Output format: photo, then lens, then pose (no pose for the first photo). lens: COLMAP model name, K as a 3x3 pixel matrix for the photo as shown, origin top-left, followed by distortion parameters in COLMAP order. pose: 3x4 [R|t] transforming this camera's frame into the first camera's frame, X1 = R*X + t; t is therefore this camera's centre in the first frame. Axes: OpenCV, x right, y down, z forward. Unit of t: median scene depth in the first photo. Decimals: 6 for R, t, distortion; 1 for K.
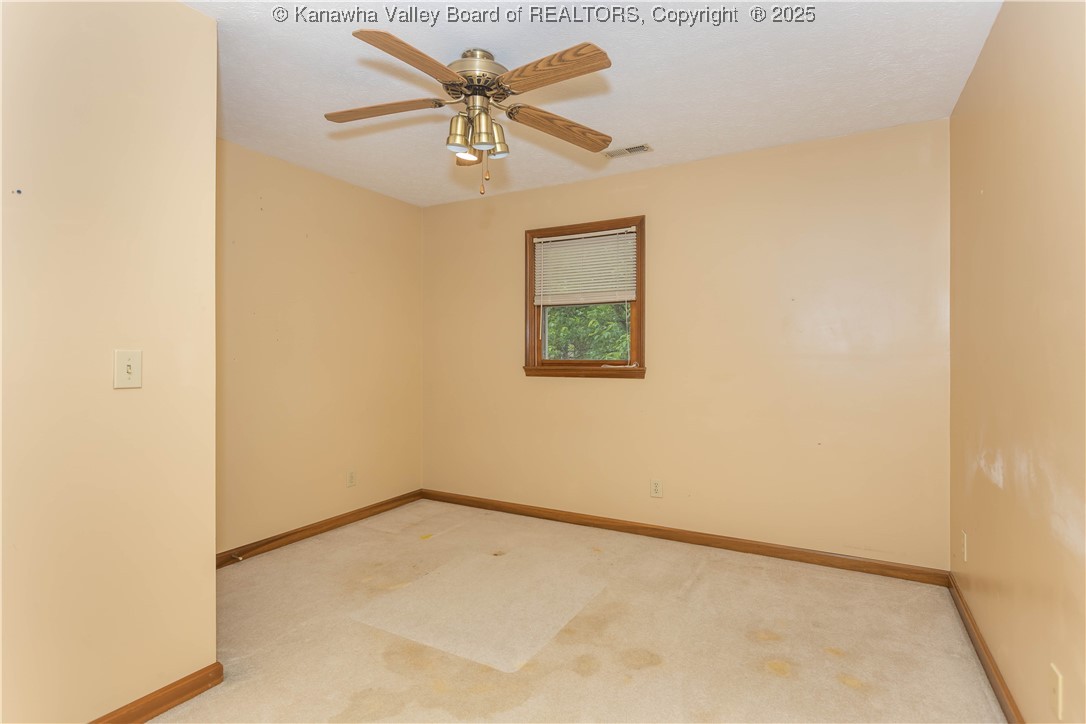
lens RADIAL K [[556.1, 0, 543.1], [0, 556.1, 359.6], [0, 0, 1]] dist [-0.000520, -0.001647]
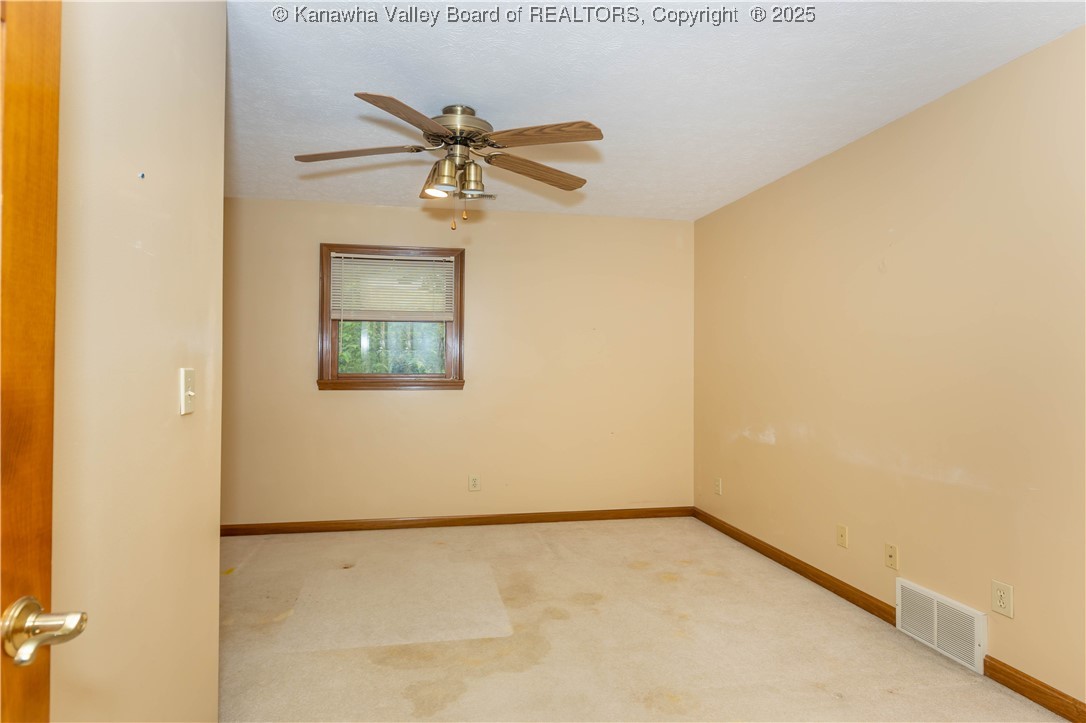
lens RADIAL K [[525.7, 0, 543.4], [0, 525.7, 361.4], [0, 0, 1]] dist [-0.003026, 0.003442]
pose [[0.818024, 0.006651, 0.575145, -0.452096], [0.003384, 0.999860, -0.016376, -0.008439], [-0.575174, 0.015343, 0.817887, 0.012836]]
